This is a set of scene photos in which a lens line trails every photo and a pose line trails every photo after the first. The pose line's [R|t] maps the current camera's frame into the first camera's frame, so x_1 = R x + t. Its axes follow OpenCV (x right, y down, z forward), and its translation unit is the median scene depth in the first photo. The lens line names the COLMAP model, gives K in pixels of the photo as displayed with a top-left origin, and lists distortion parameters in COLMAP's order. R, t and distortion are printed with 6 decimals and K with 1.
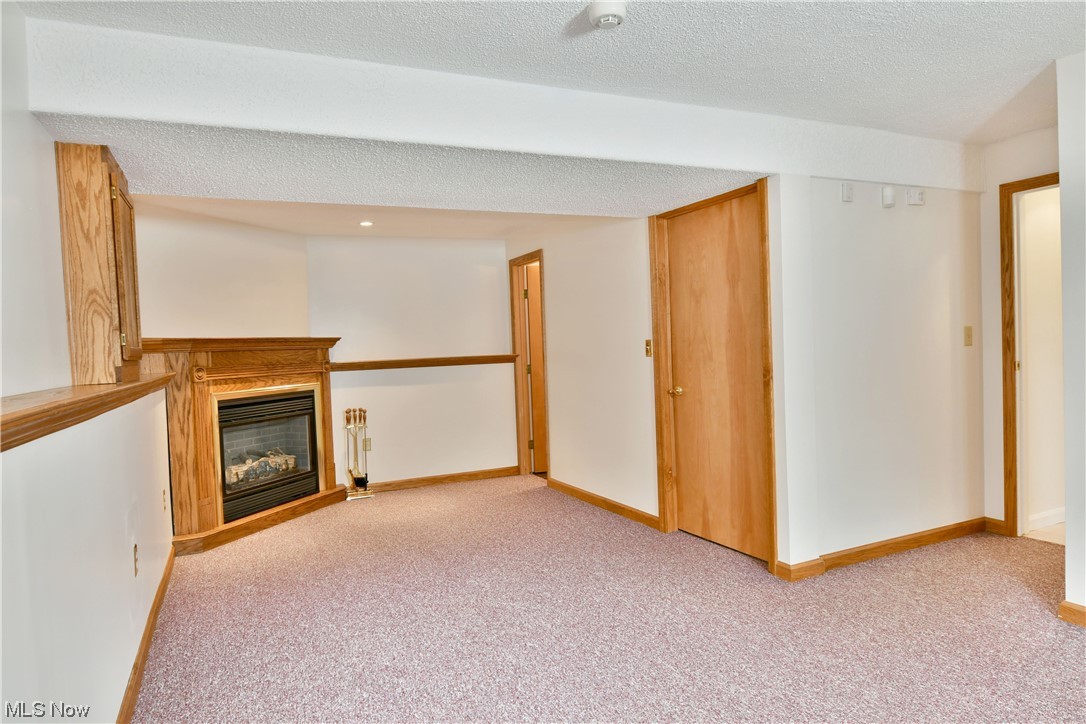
lens RADIAL K [[665.1, 0, 572.9], [0, 665.1, 363.8], [0, 0, 1]] dist [-0.007512, -0.005968]
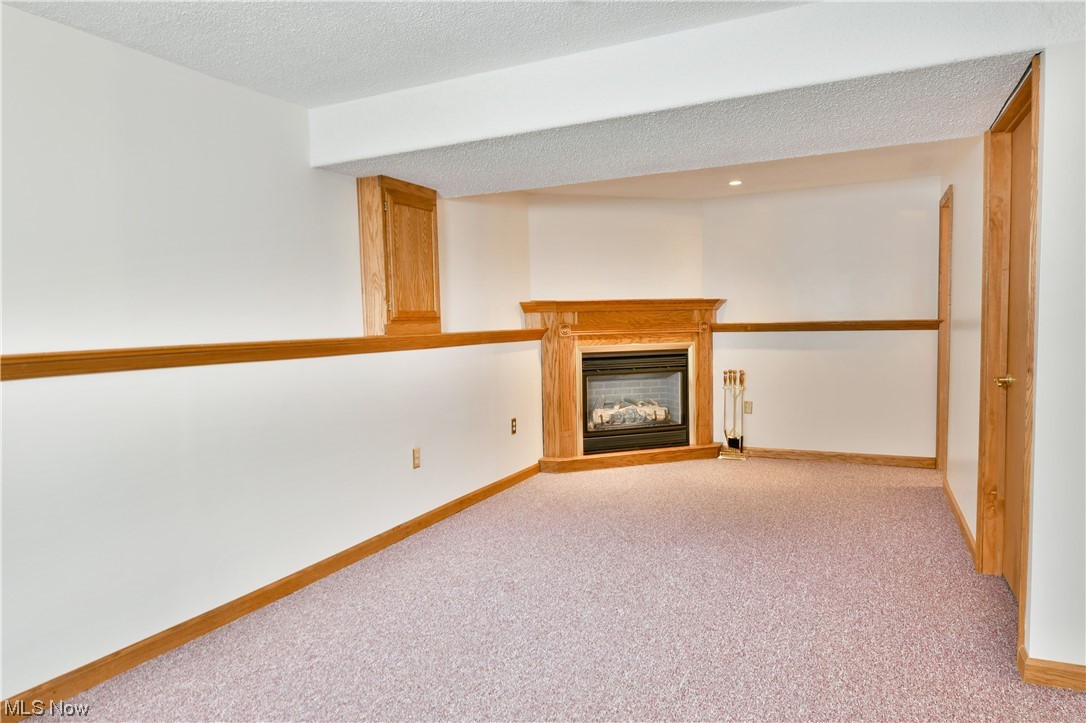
lens RADIAL K [[696.5, 0, 543.0], [0, 696.5, 361.5], [0, 0, 1]] dist [-0.001494, -0.001092]
pose [[0.626390, 0.072389, -0.776141, 0.372326], [-0.025381, 0.997045, 0.072508, -0.017230], [0.779096, -0.025719, 0.626376, 0.142941]]
